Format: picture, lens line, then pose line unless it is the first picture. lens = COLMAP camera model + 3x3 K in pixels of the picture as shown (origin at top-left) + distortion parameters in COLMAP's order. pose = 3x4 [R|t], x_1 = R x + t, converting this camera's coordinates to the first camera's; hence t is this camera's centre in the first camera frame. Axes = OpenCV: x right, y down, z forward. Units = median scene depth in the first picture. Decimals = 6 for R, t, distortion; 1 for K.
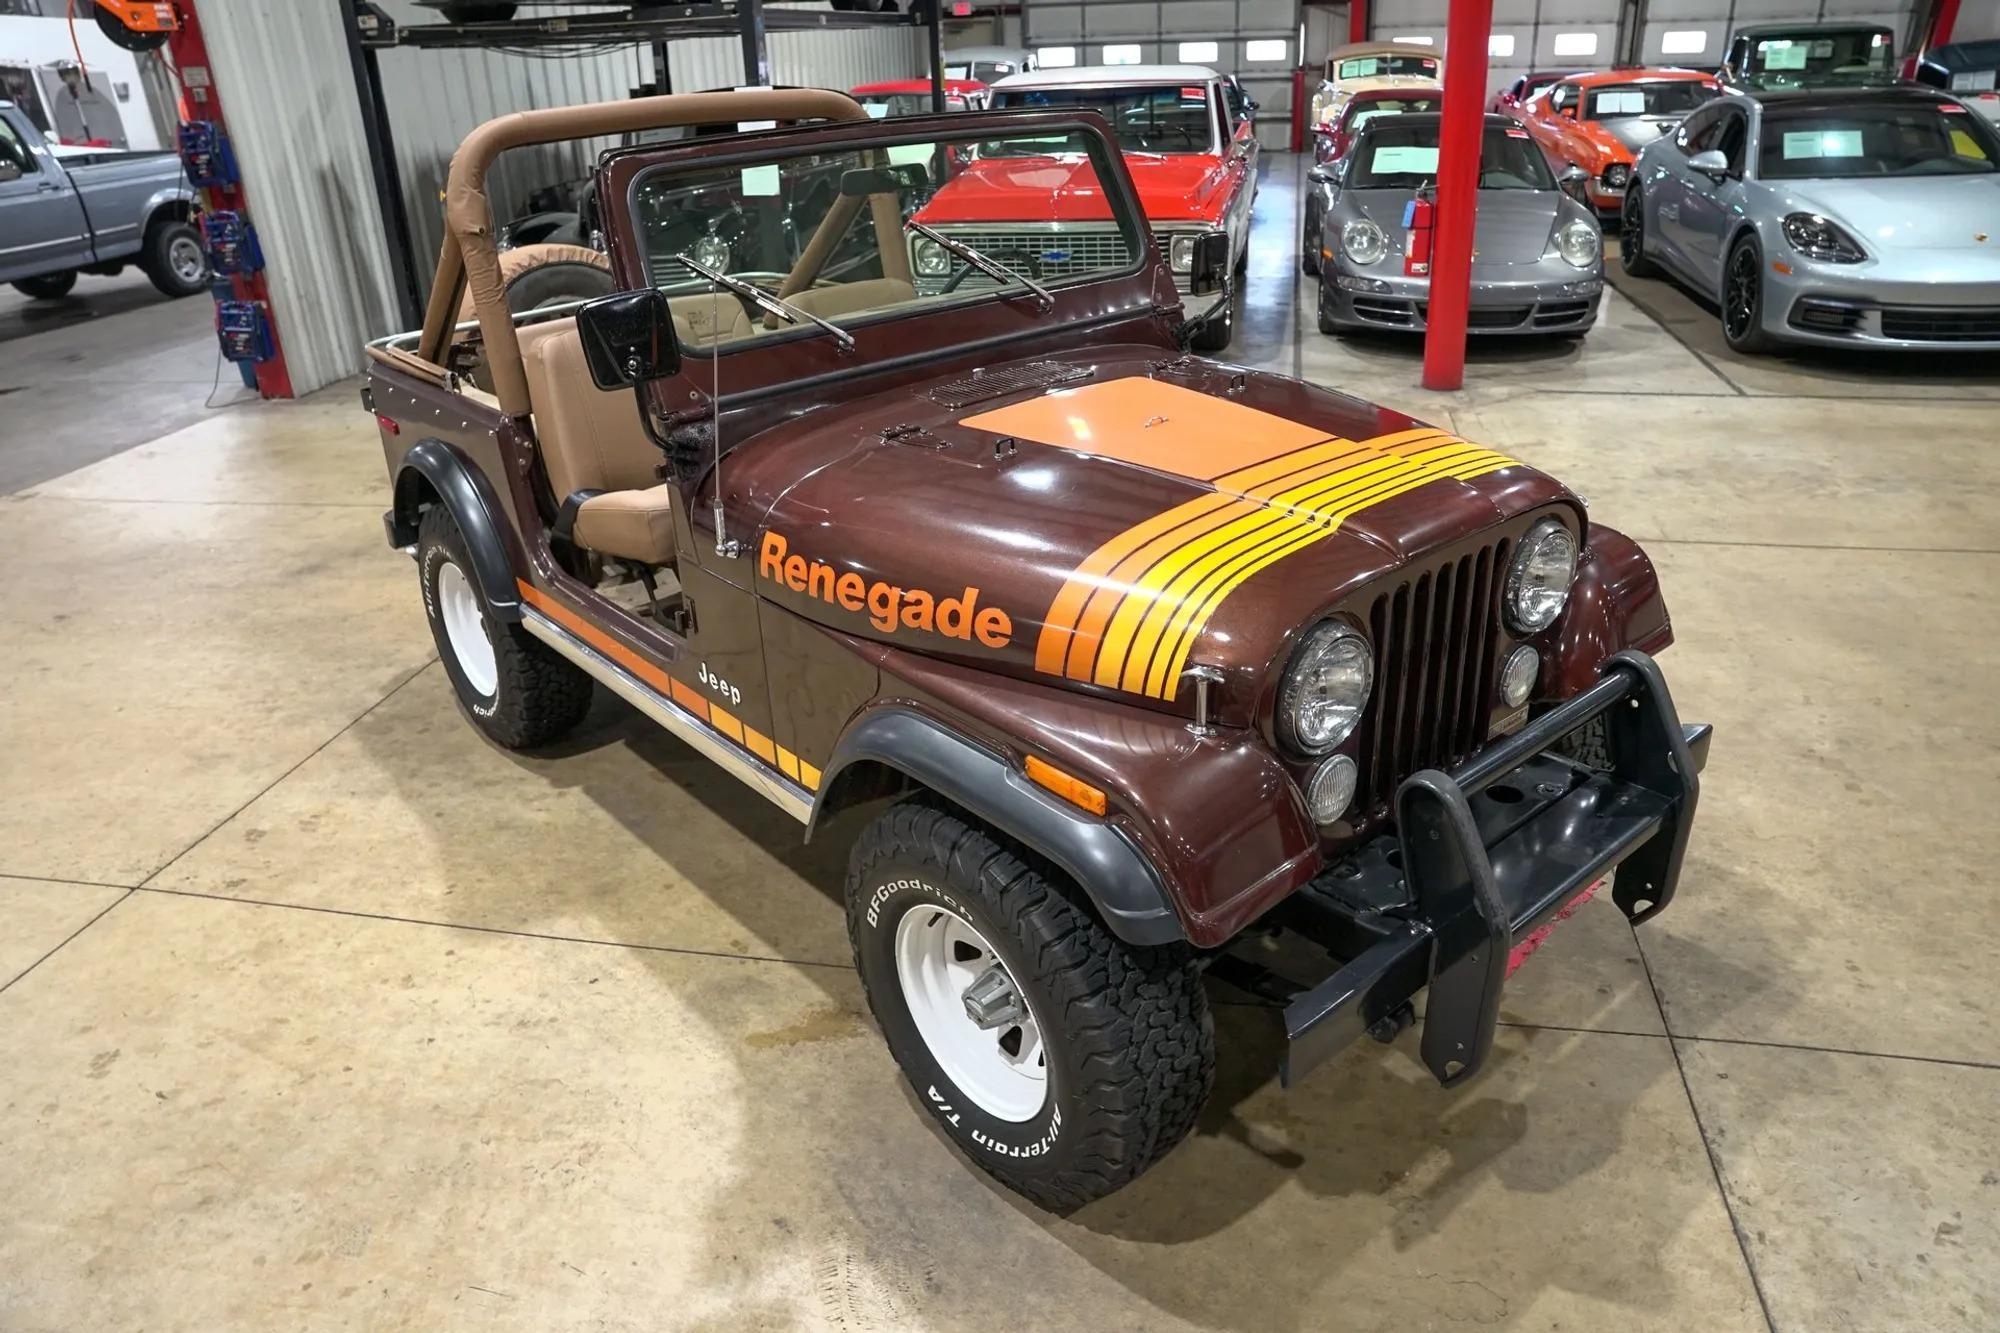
lens RADIAL K [[1369.9, 0, 1008.5], [0, 1369.9, 666.9], [0, 0, 1]] dist [-0.141489, 0.111397]
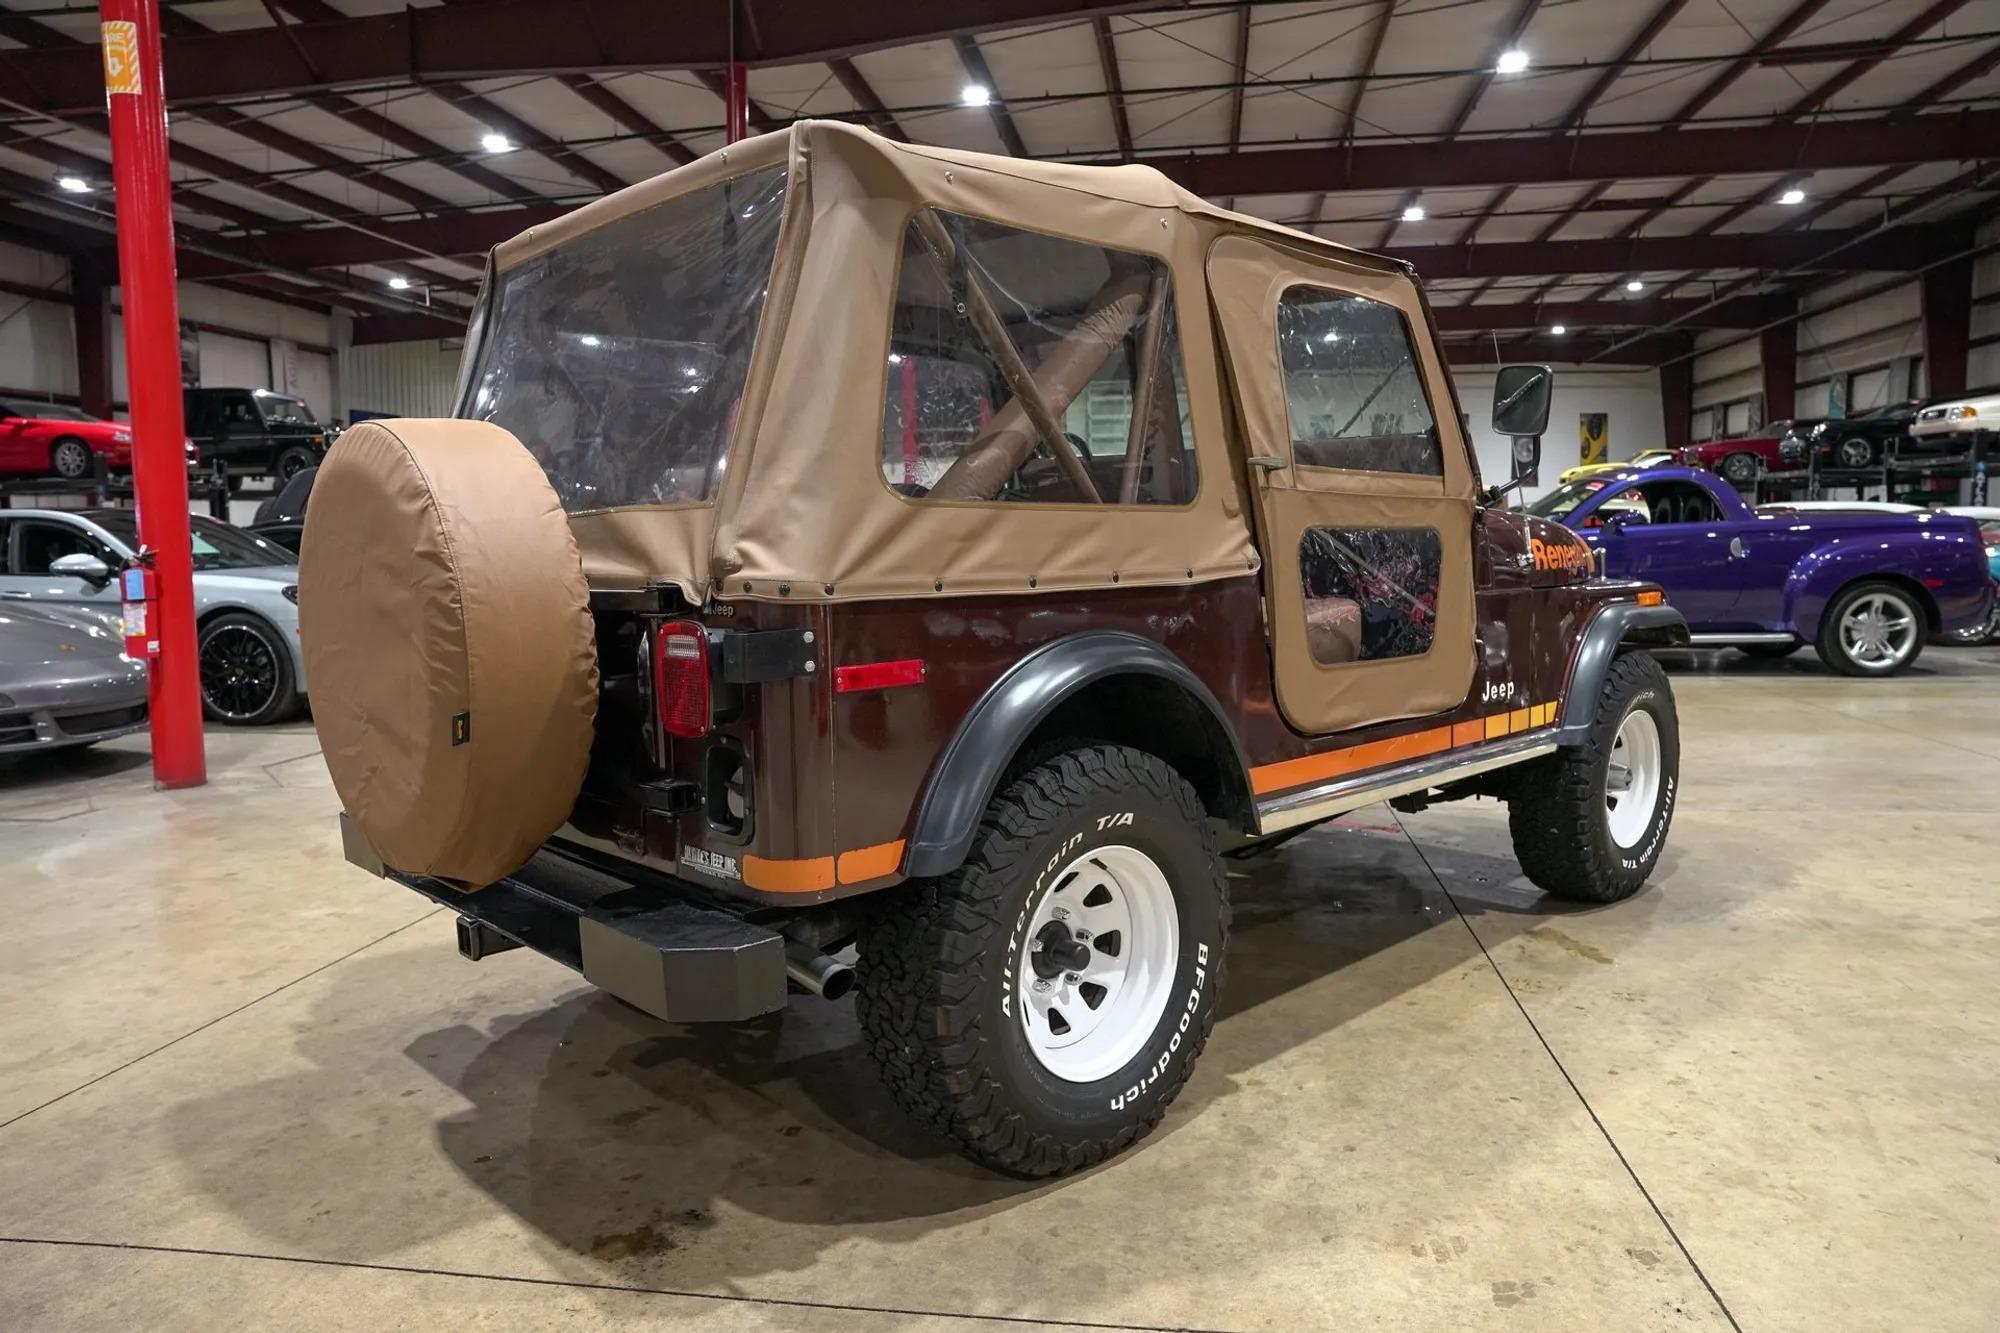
lens RADIAL K [[1369.9, 0, 1008.5], [0, 1369.9, 666.9], [0, 0, 1]] dist [-0.141489, 0.111397]
pose [[-0.054316, -0.057104, 0.996890, -1.236222], [0.441053, 0.894320, 0.075260, -0.258792], [-0.895836, 0.443769, -0.023390, 1.250286]]
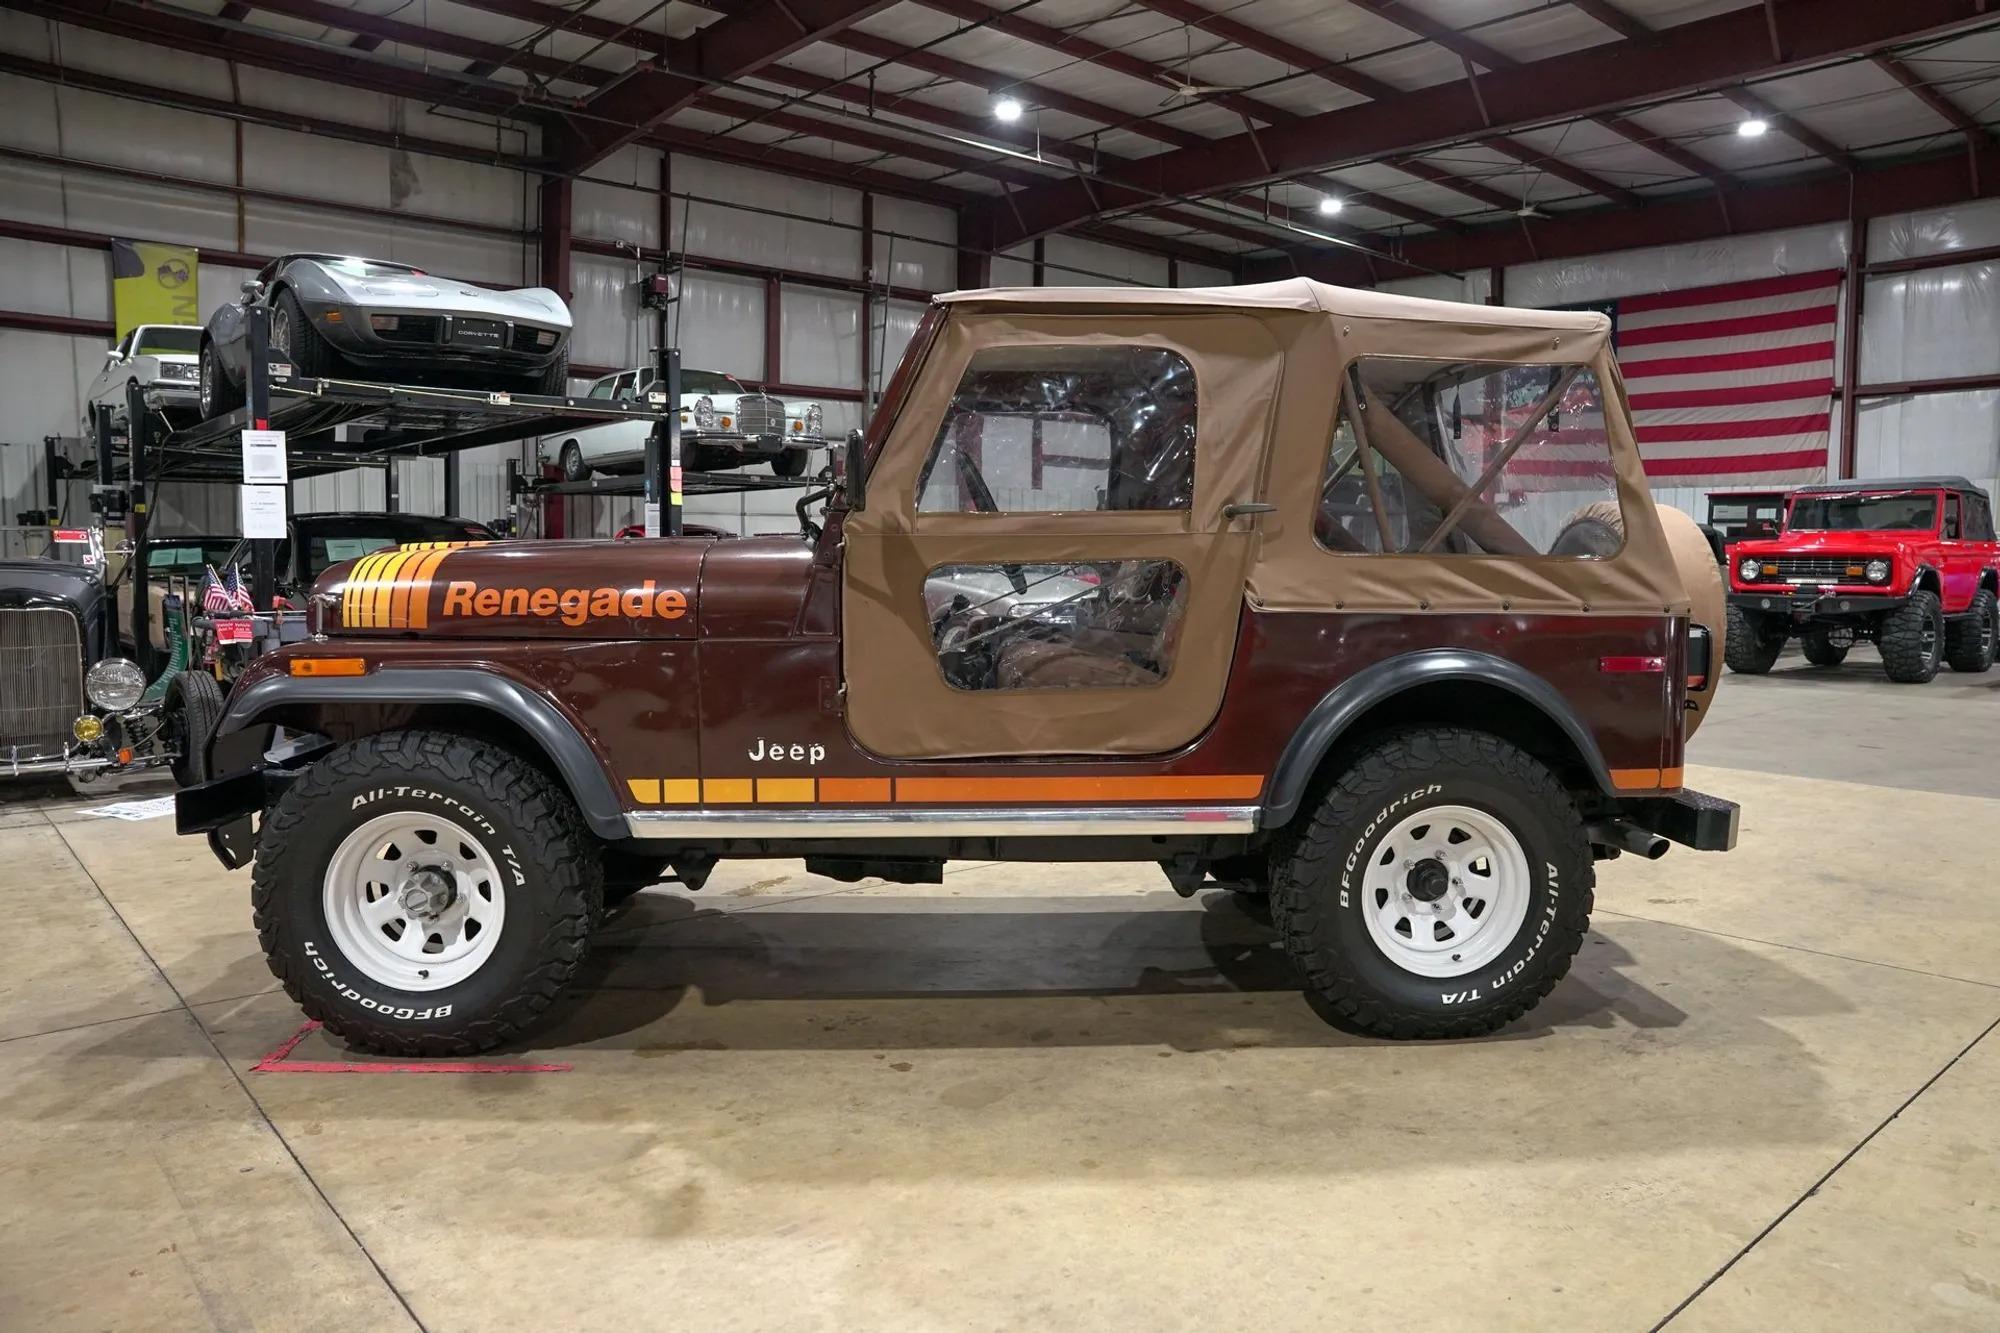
lens RADIAL K [[1369.9, 0, 1008.5], [0, 1369.9, 666.9], [0, 0, 1]] dist [-0.141489, 0.111397]
pose [[-0.609477, 0.096064, -0.786962, 0.826483], [-0.323212, 0.876289, 0.357284, -0.581305], [0.723928, 0.472112, -0.503029, 1.731911]]
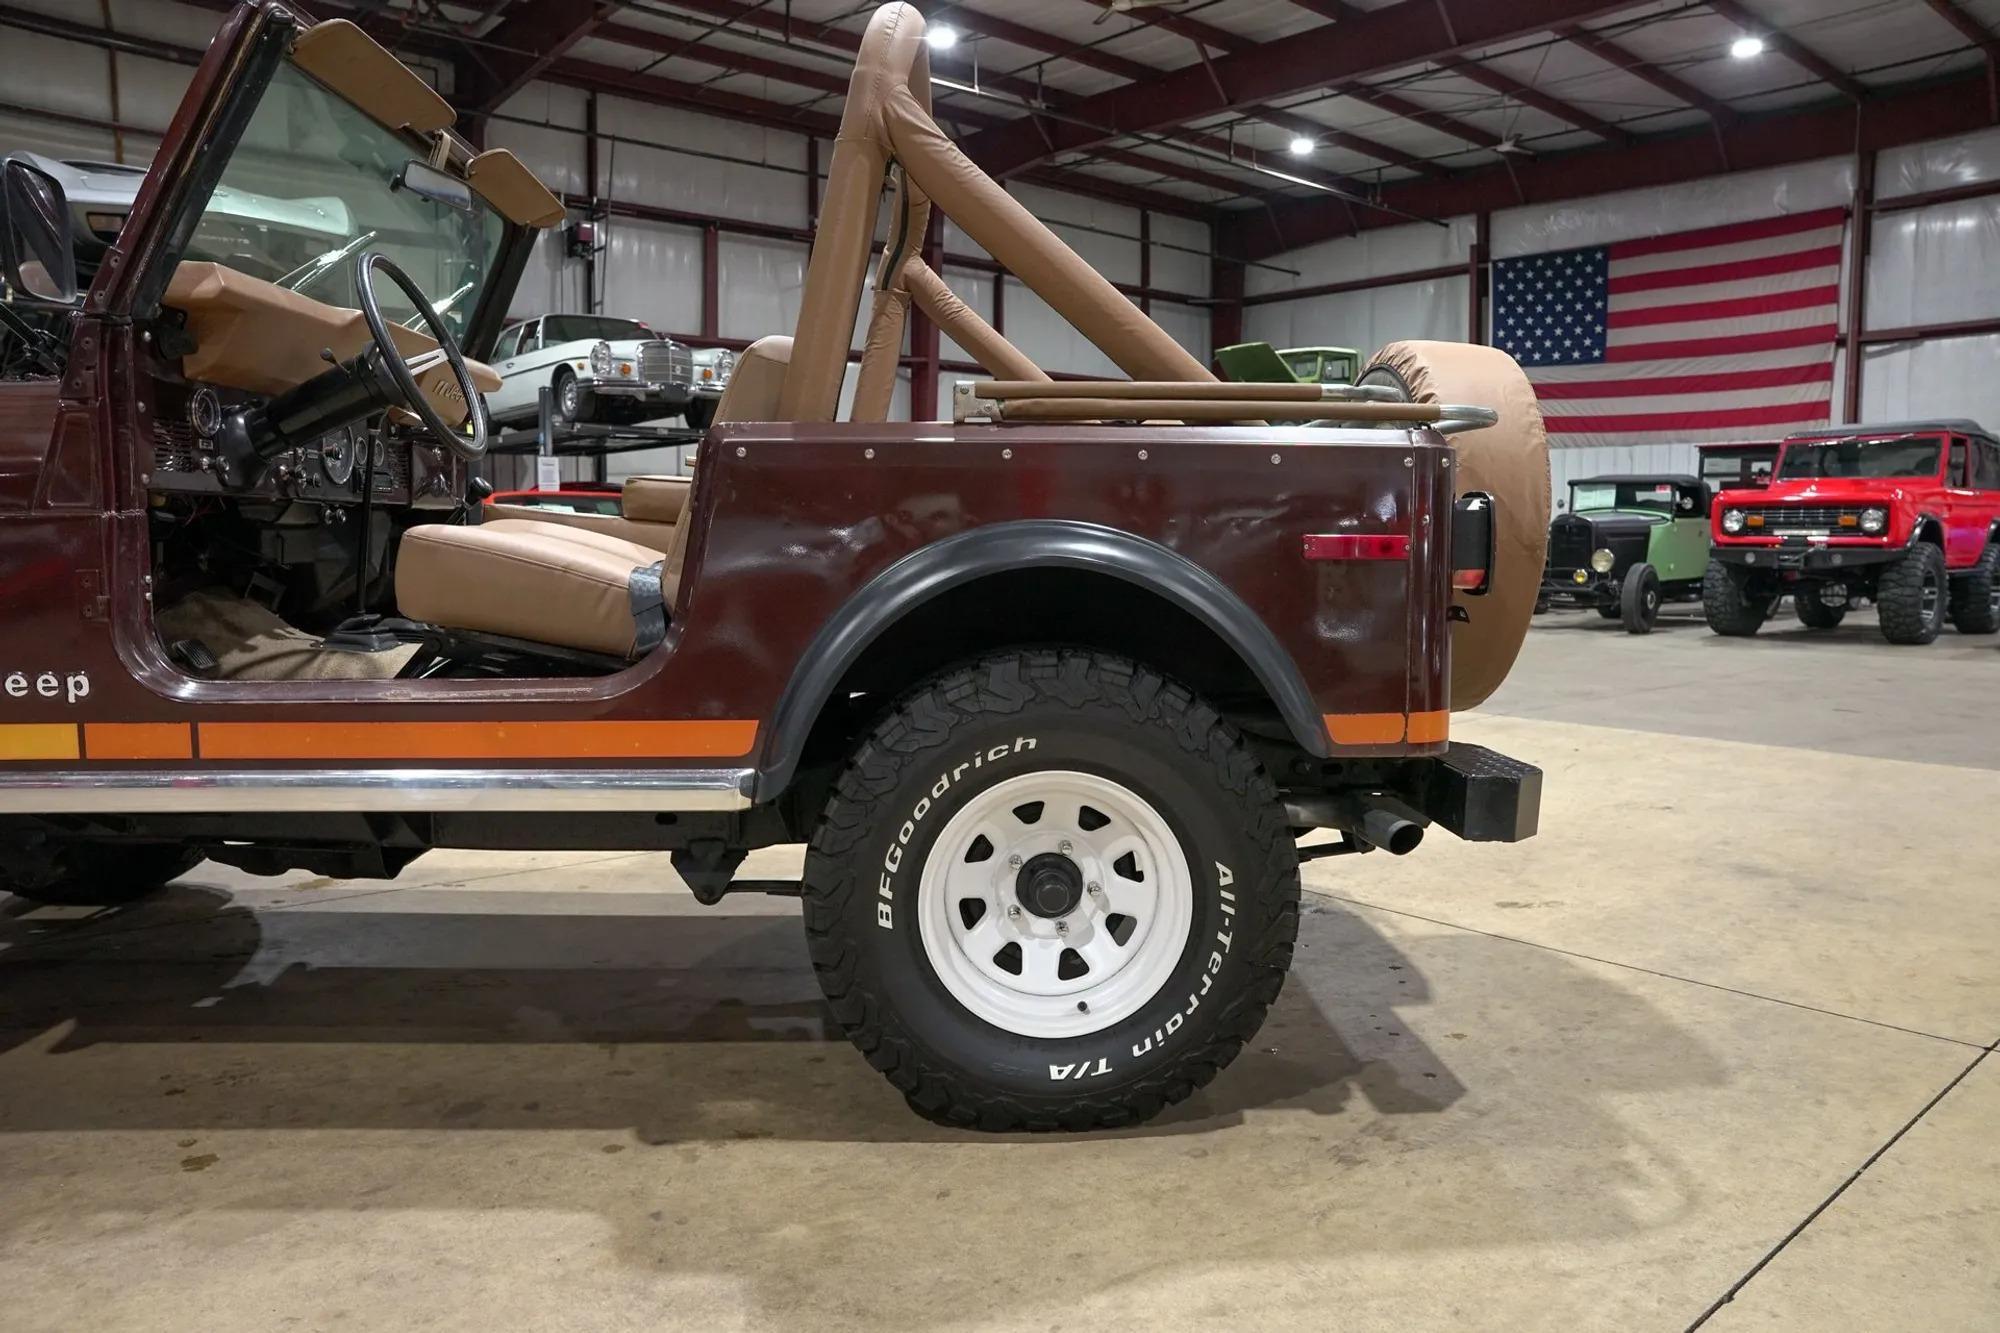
lens RADIAL K [[1369.9, 0, 1008.5], [0, 1369.9, 666.9], [0, 0, 1]] dist [-0.141489, 0.111397]
pose [[-0.618227, 0.111045, -0.778115, 0.362452], [-0.316443, 0.871031, 0.375725, -0.517174], [0.719485, 0.478513, -0.503355, 1.797919]]
